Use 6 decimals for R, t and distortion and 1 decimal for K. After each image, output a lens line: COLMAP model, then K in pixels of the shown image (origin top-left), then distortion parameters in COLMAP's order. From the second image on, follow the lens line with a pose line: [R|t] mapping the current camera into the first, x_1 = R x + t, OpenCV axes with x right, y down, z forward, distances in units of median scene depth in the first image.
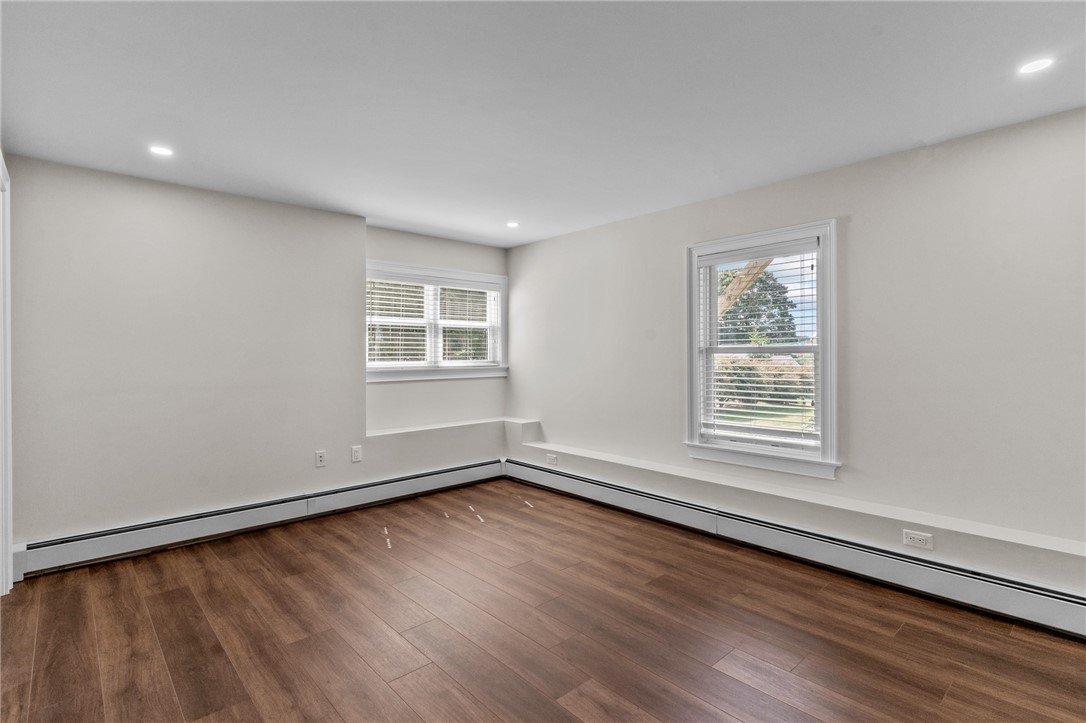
lens RADIAL K [[514.9, 0, 550.8], [0, 514.9, 364.4], [0, 0, 1]] dist [0.000819, -0.000438]
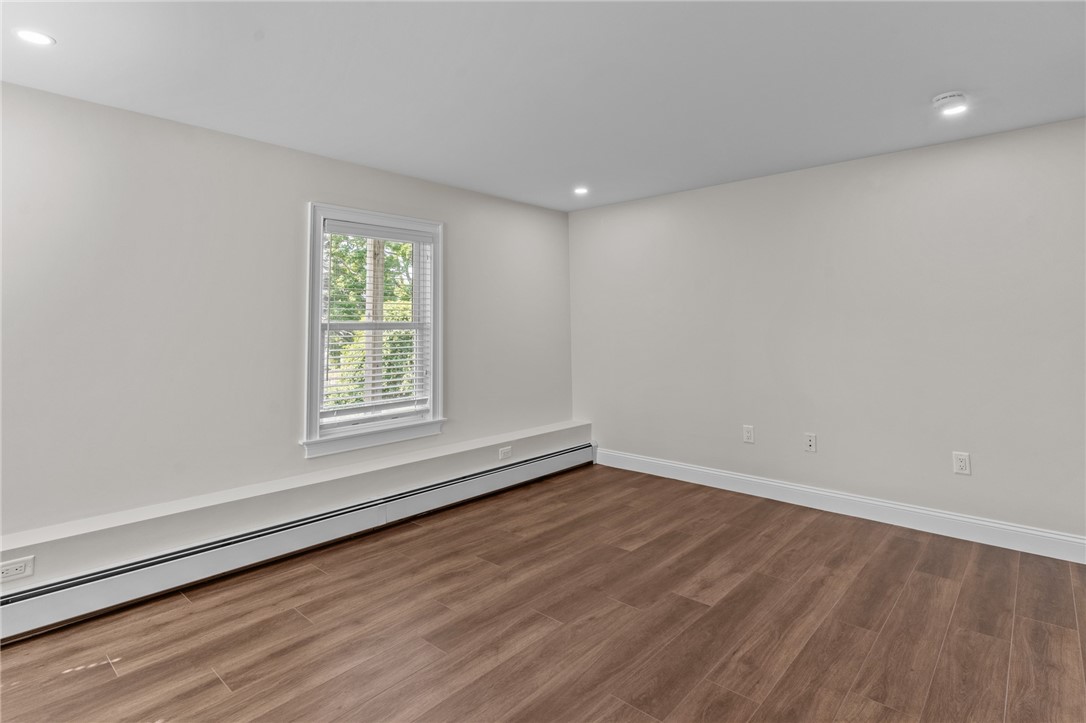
lens RADIAL K [[542.0, 0, 524.5], [0, 542.0, 294.8], [0, 0, 1]] dist [0.001144, -0.000656]
pose [[-0.056863, 0.064189, 0.996316, -0.736860], [0.029271, 0.997609, -0.062601, -0.015893], [-0.997953, 0.025603, -0.058606, 0.842728]]
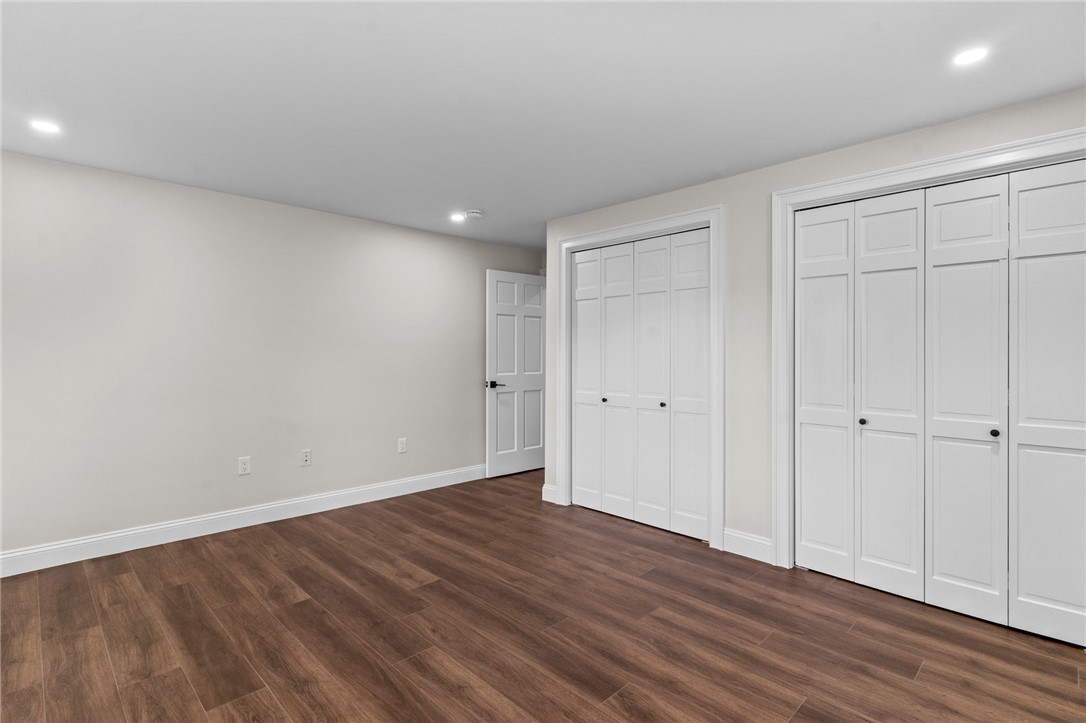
lens RADIAL K [[534.7, 0, 543.0], [0, 534.7, 361.5], [0, 0, 1]] dist [0.000249, -0.000387]
pose [[-0.999860, 0.004502, -0.016086, -0.154856], [0.003872, 0.999231, 0.039024, -0.033824], [0.016250, 0.038957, -0.999109, 1.442952]]
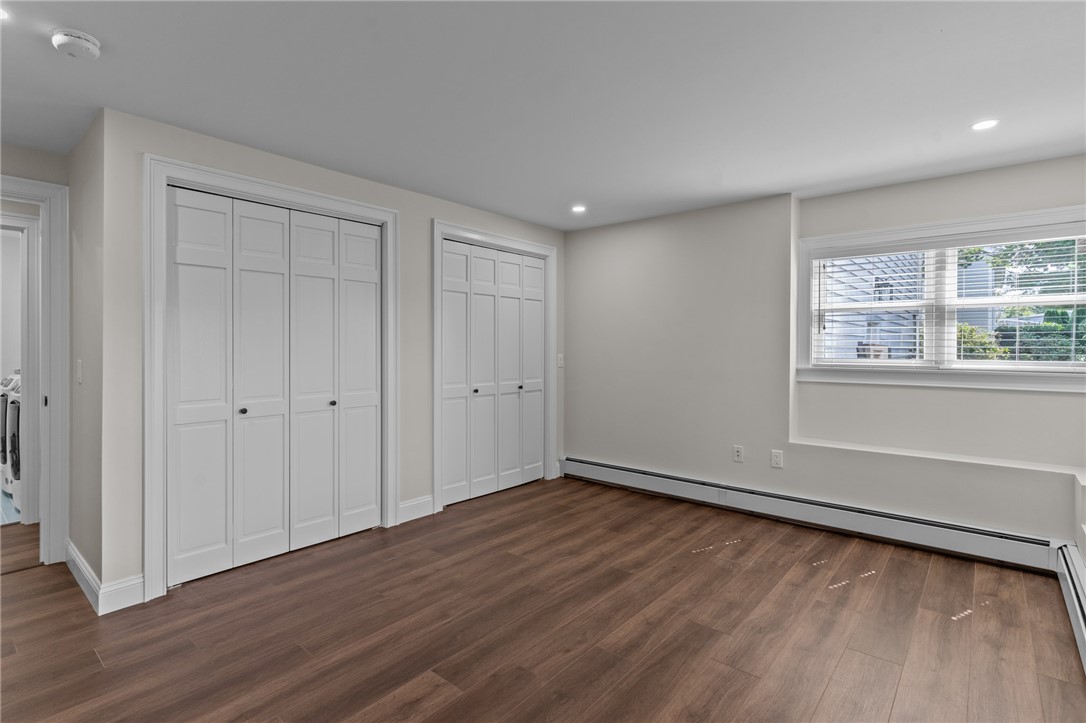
lens RADIAL K [[530.5, 0, 543.4], [0, 530.5, 363.8], [0, 0, 1]] dist [0.002339, -0.000191]
pose [[0.121908, 0.039189, -0.991767, 0.624803], [-0.025412, 0.999016, 0.036351, -0.021145], [0.992216, 0.020772, 0.122784, 0.606708]]
